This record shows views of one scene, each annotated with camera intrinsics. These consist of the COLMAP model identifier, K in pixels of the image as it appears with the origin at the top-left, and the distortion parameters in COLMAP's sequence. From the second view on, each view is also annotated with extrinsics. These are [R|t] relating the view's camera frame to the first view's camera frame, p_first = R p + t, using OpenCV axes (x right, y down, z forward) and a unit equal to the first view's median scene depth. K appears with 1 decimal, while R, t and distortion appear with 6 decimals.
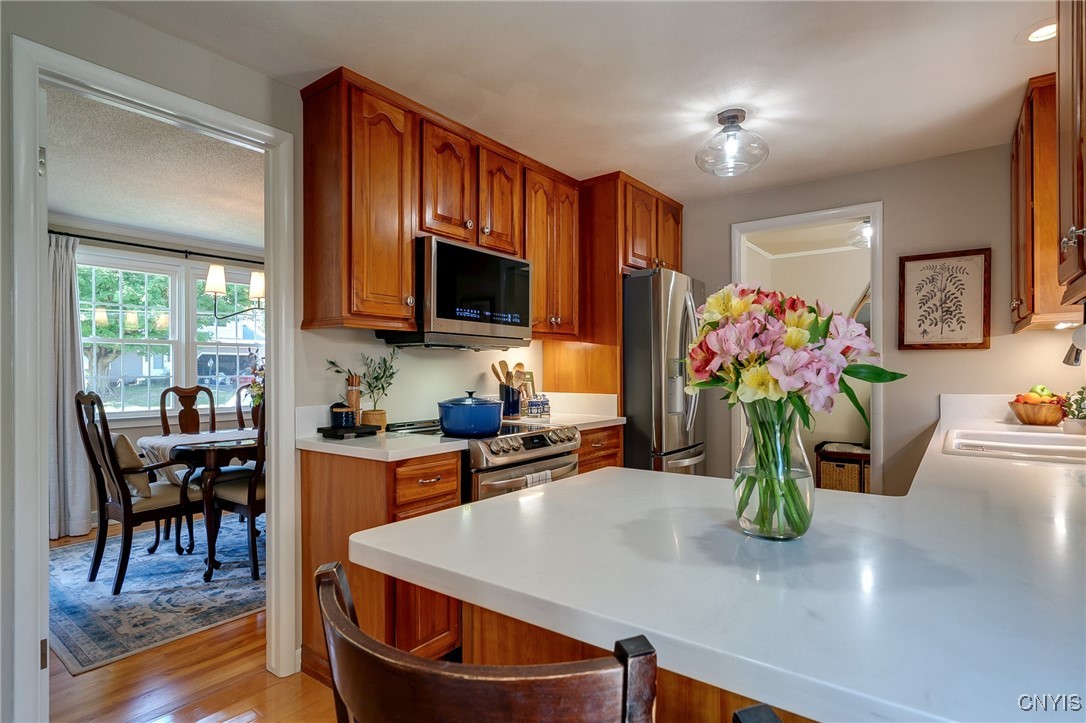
lens RADIAL K [[558.7, 0, 544.4], [0, 558.7, 372.9], [0, 0, 1]] dist [-0.001287, 0.000080]
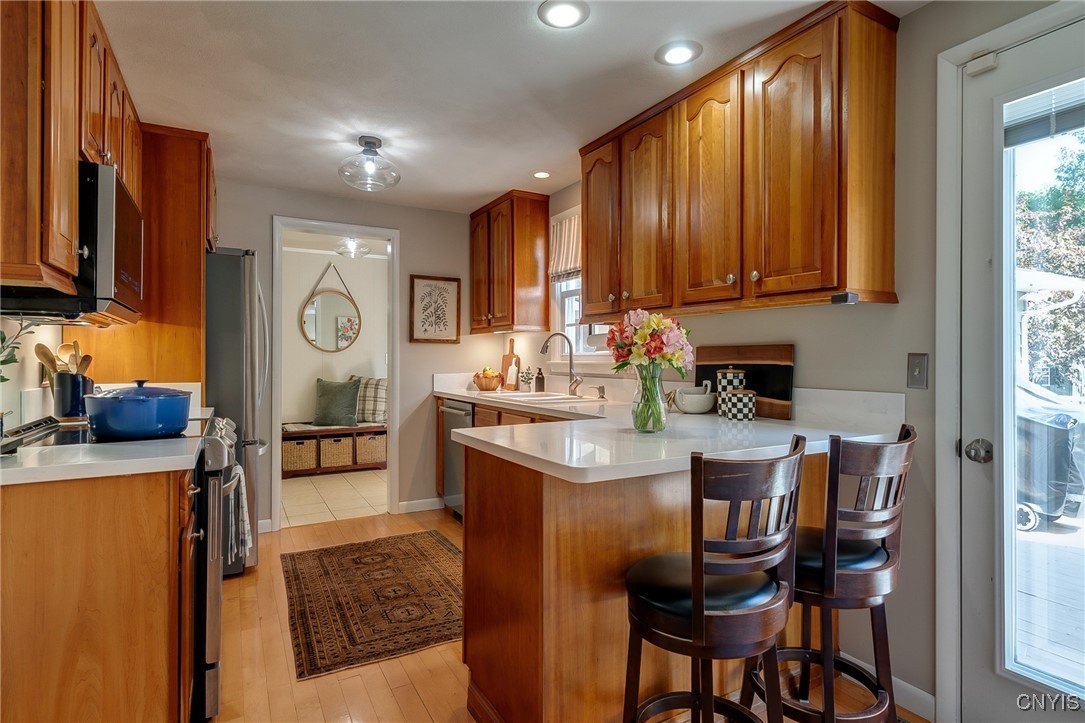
lens RADIAL K [[567.7, 0, 542.5], [0, 567.7, 361.5], [0, 0, 1]] dist [-0.000695, 0.000107]
pose [[0.402200, 0.000304, 0.915552, -0.537699], [0.002877, 0.999995, -0.001596, 0.008822], [-0.915547, 0.003275, 0.402197, 0.159127]]
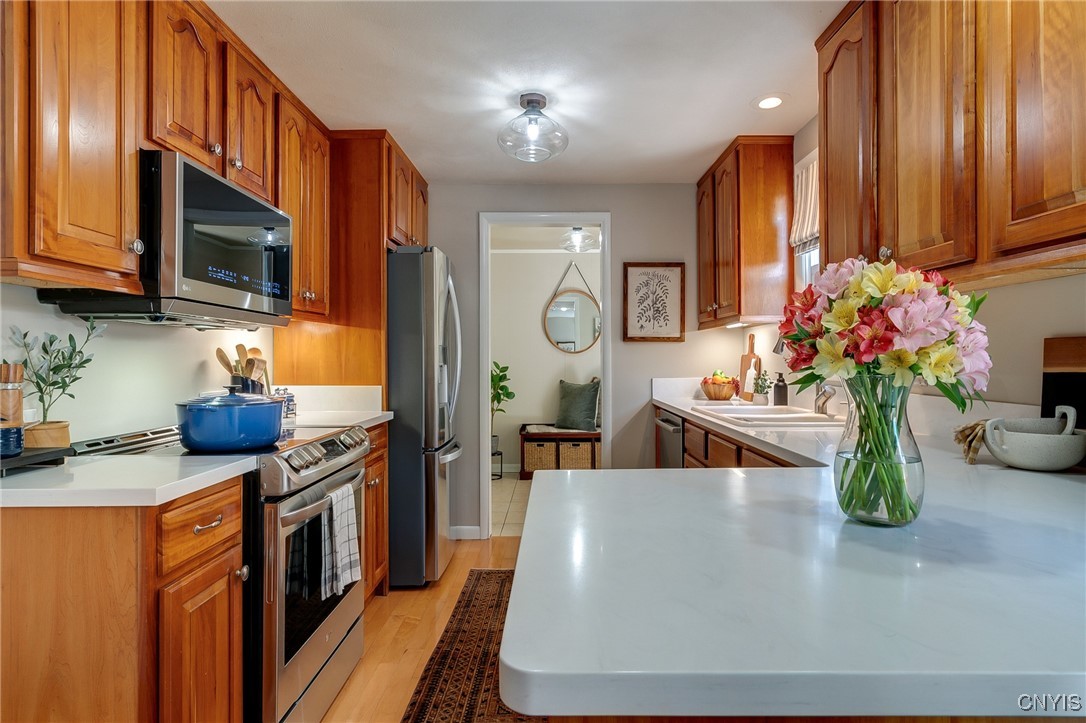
lens RADIAL K [[552.1, 0, 548.9], [0, 552.1, 358.7], [0, 0, 1]] dist [0.003023, 0.001308]
pose [[0.801419, 0.002643, 0.598097, -0.196789], [0.002516, 0.999966, -0.007790, 0.004035], [-0.598098, 0.007748, 0.801386, 0.176820]]
